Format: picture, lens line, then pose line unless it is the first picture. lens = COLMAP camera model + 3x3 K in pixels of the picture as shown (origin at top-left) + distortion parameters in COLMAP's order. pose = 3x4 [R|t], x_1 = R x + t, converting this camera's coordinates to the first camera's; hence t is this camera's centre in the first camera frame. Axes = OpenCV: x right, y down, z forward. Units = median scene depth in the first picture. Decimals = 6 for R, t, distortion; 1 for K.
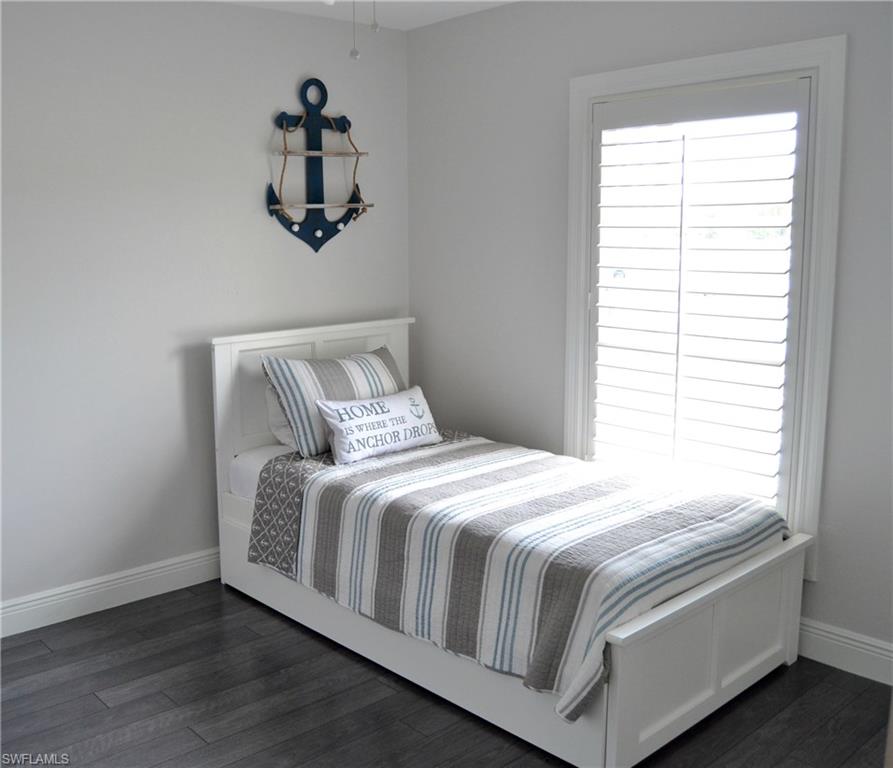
lens RADIAL K [[894.0, 0, 384.6], [0, 894.0, 368.5], [0, 0, 1]] dist [-0.073736, 0.013977]
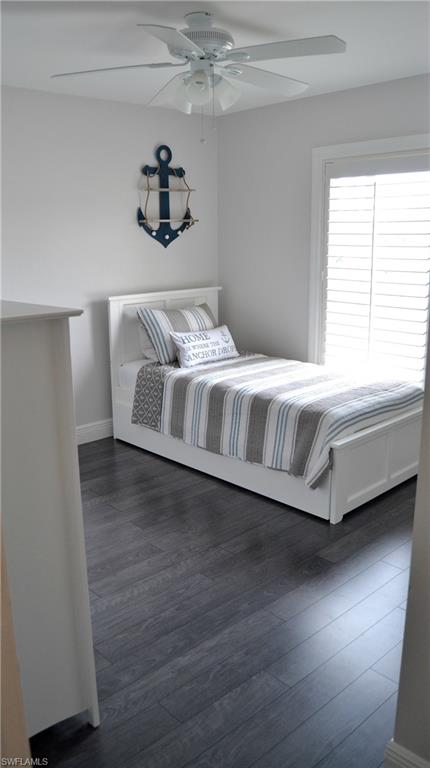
lens RADIAL K [[621.3, 0, 215.0], [0, 621.3, 384.0], [0, 0, 1]] dist [-0.077610, 0.000879]
pose [[0.998362, -0.008906, 0.056515, -0.056579], [0.004433, 0.996881, 0.078796, 0.041972], [-0.057040, -0.078417, 0.995288, -0.236797]]
